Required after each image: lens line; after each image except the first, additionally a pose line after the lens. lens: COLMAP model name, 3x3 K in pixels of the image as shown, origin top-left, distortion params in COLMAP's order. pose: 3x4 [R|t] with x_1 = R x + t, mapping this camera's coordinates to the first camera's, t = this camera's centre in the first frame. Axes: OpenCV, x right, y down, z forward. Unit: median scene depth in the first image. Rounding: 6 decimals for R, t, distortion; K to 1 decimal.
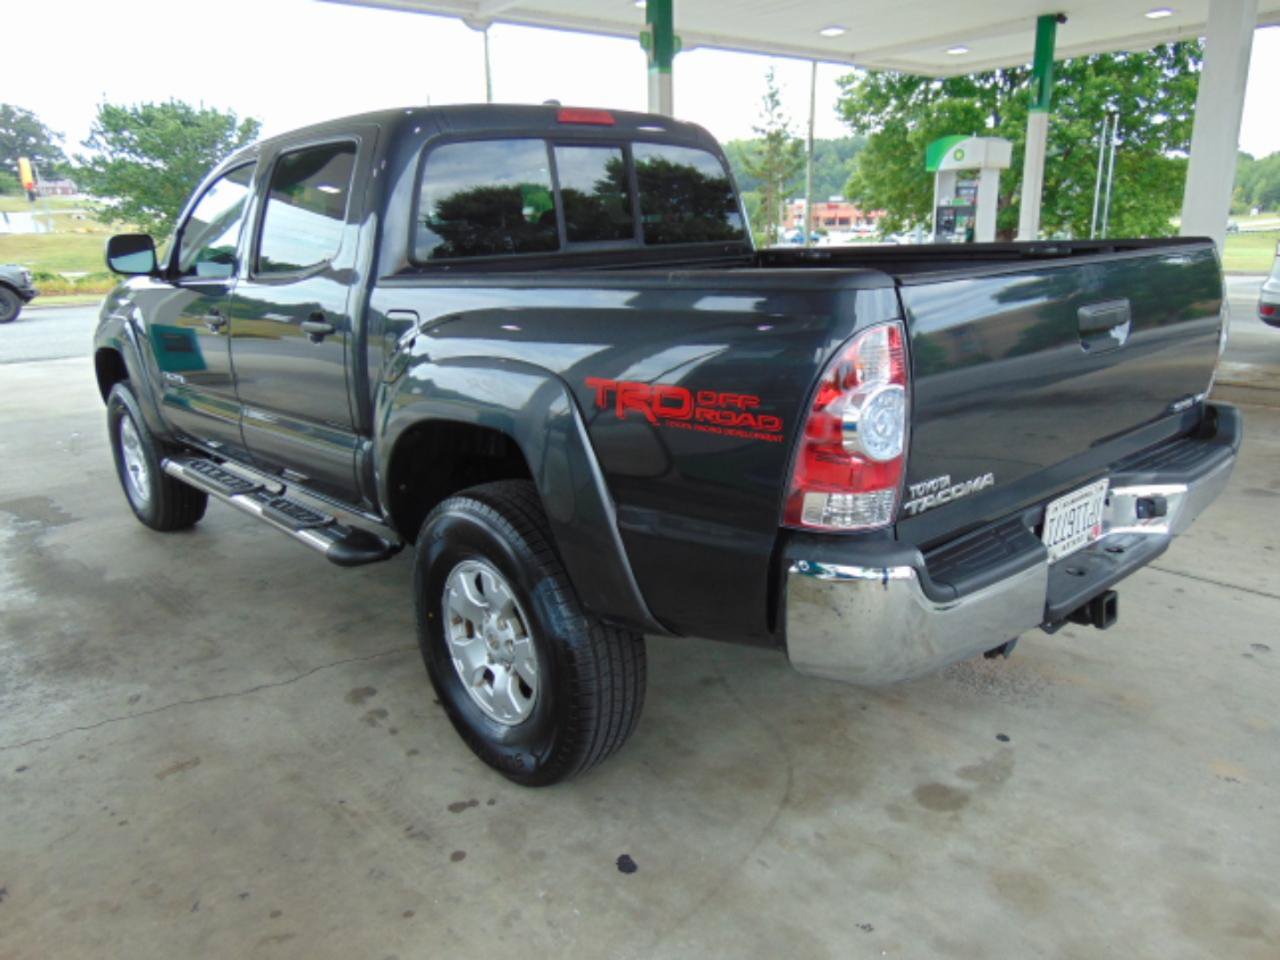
lens RADIAL K [[944.5, 0, 645.5], [0, 944.5, 474.9], [0, 0, 1]] dist [-0.023163, 0.047479]
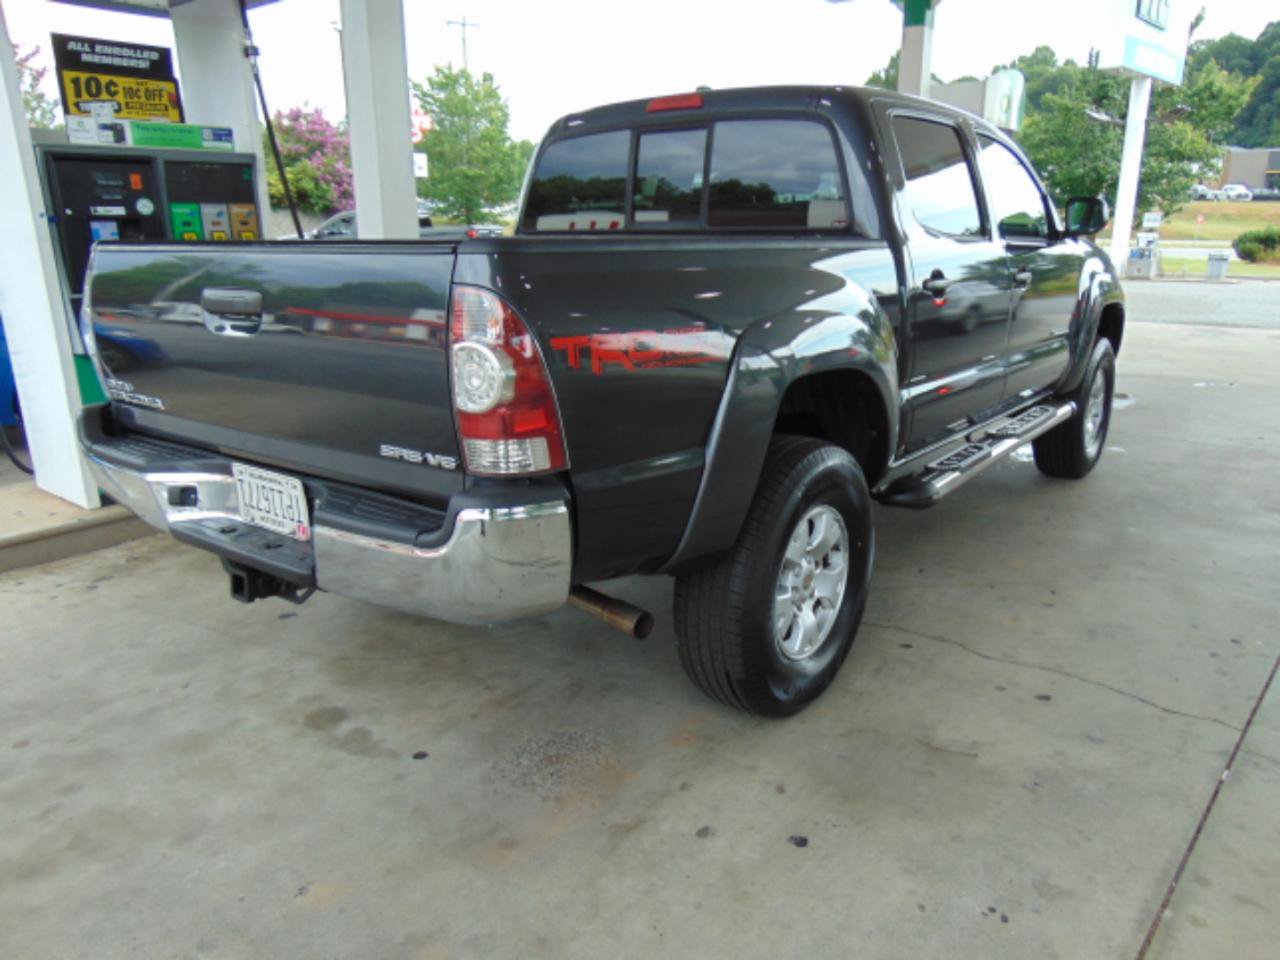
lens RADIAL K [[944.5, 0, 642.5], [0, 944.5, 476.7], [0, 0, 1]] dist [-0.023163, 0.047479]
pose [[0.177249, 0.269257, -0.946617, 1.382740], [-0.236679, 0.945281, 0.224560, -0.278866], [0.955283, 0.184242, 0.231277, 1.053977]]
